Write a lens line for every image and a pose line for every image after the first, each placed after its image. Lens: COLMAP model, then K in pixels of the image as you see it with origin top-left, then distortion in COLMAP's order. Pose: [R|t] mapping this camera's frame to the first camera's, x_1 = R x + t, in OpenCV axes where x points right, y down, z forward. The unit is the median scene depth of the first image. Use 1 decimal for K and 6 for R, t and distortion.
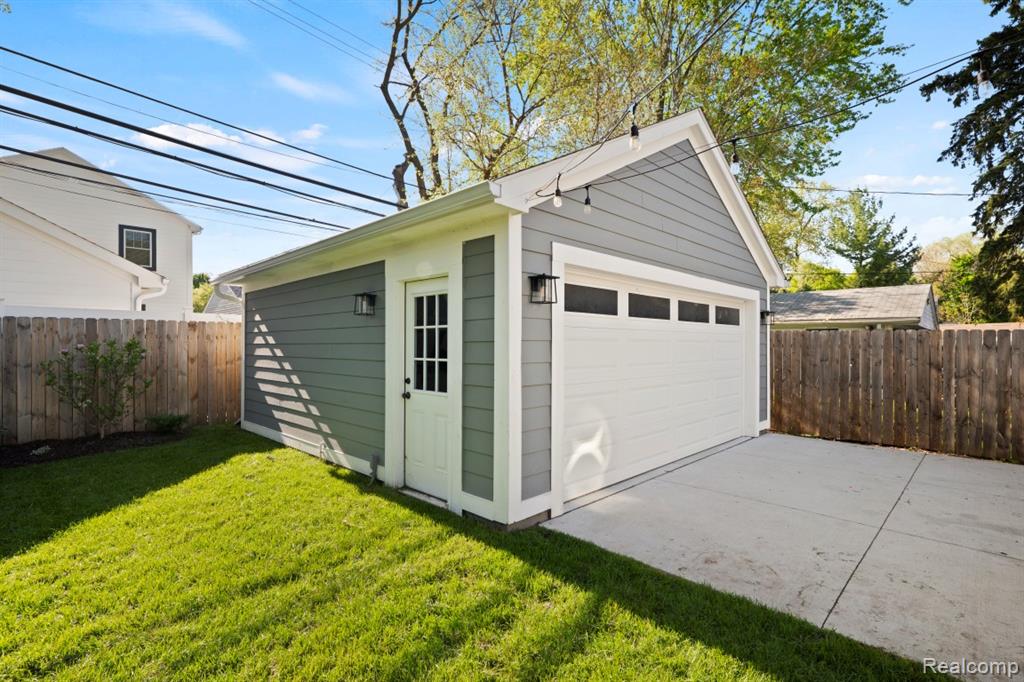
lens RADIAL K [[486.0, 0, 506.5], [0, 486.0, 344.2], [0, 0, 1]] dist [0.004692, 0.005140]
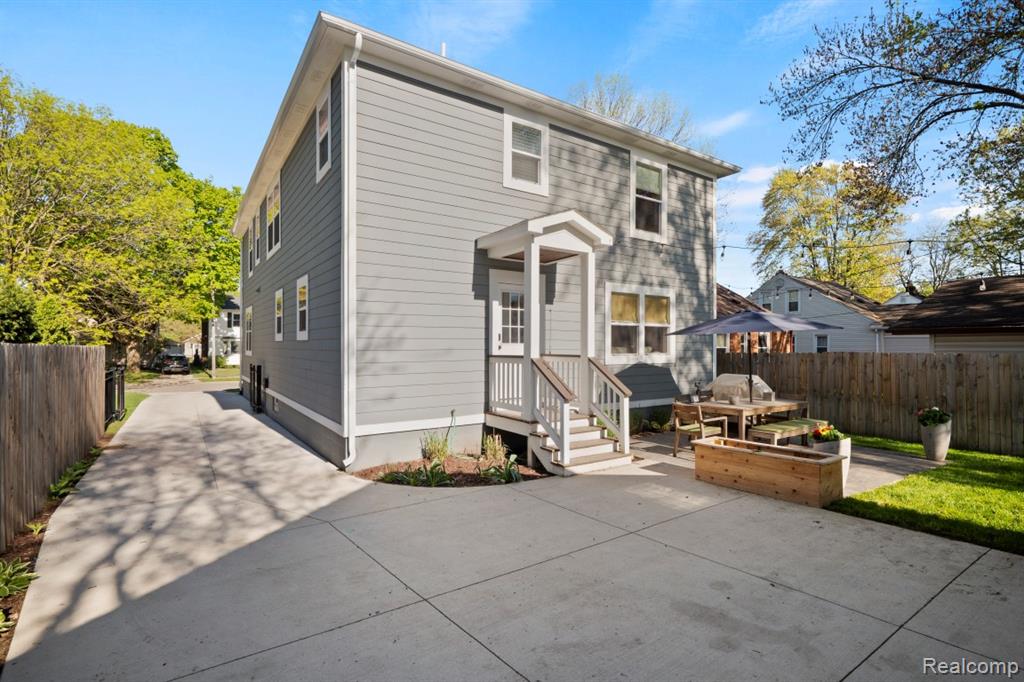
lens RADIAL K [[486.0, 0, 519.7], [0, 486.0, 341.6], [0, 0, 1]] dist [0.004692, 0.005140]
pose [[-0.983556, -0.005327, 0.180523, 0.957182], [-0.007768, 0.999888, -0.012818, -0.023549], [-0.180434, -0.014009, -0.983487, 1.463688]]
